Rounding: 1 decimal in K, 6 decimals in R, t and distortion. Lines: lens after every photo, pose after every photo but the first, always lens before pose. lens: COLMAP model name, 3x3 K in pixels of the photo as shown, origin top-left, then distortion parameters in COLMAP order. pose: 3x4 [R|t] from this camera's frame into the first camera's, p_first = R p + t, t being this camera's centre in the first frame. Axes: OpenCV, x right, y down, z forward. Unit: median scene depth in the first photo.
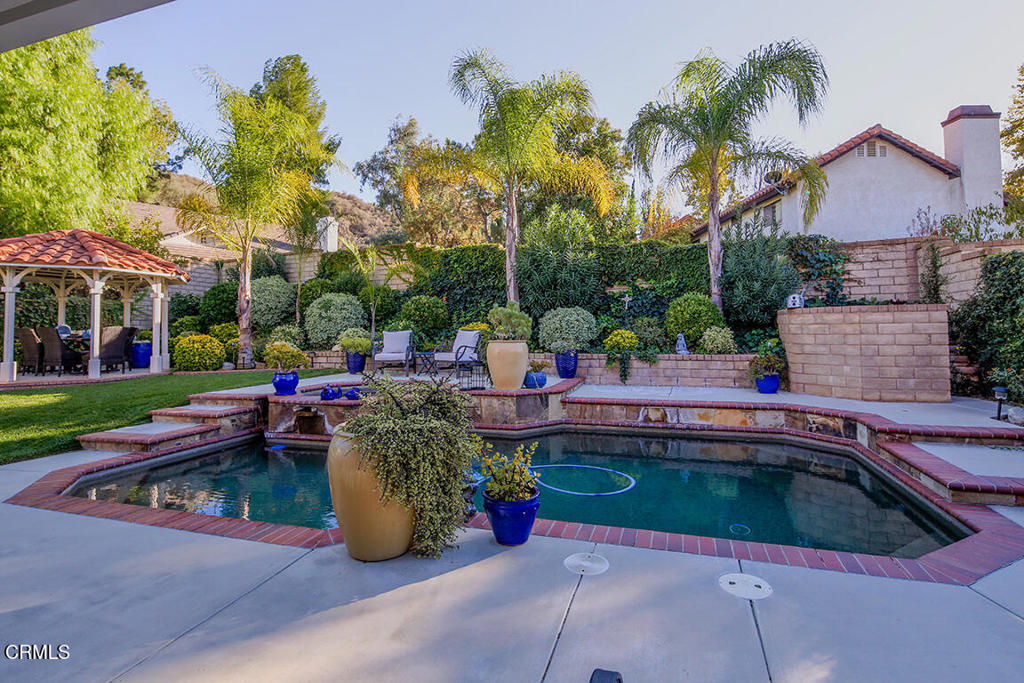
lens RADIAL K [[506.0, 0, 514.1], [0, 506.0, 335.3], [0, 0, 1]] dist [0.001905, -0.000004]
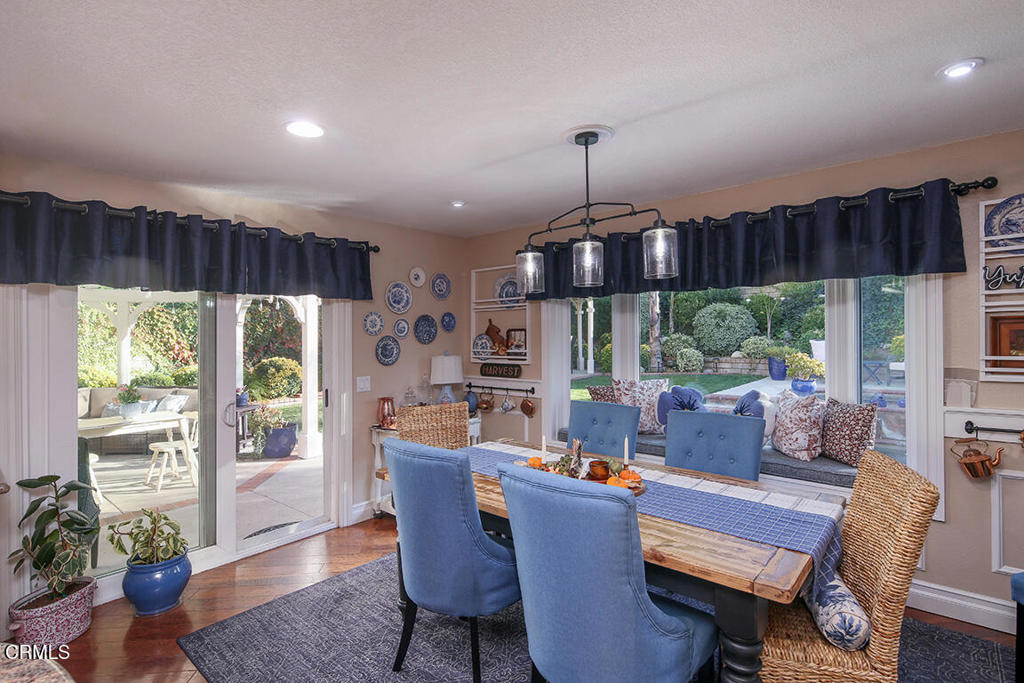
lens RADIAL K [[506.0, 0, 514.1], [0, 506.0, 335.3], [0, 0, 1]] dist [0.001905, -0.000004]
pose [[0.923809, -0.001793, -0.382849, -0.458753], [0.001646, 0.999998, -0.000712, -0.019378], [0.382849, 0.000028, 0.923811, -0.221405]]
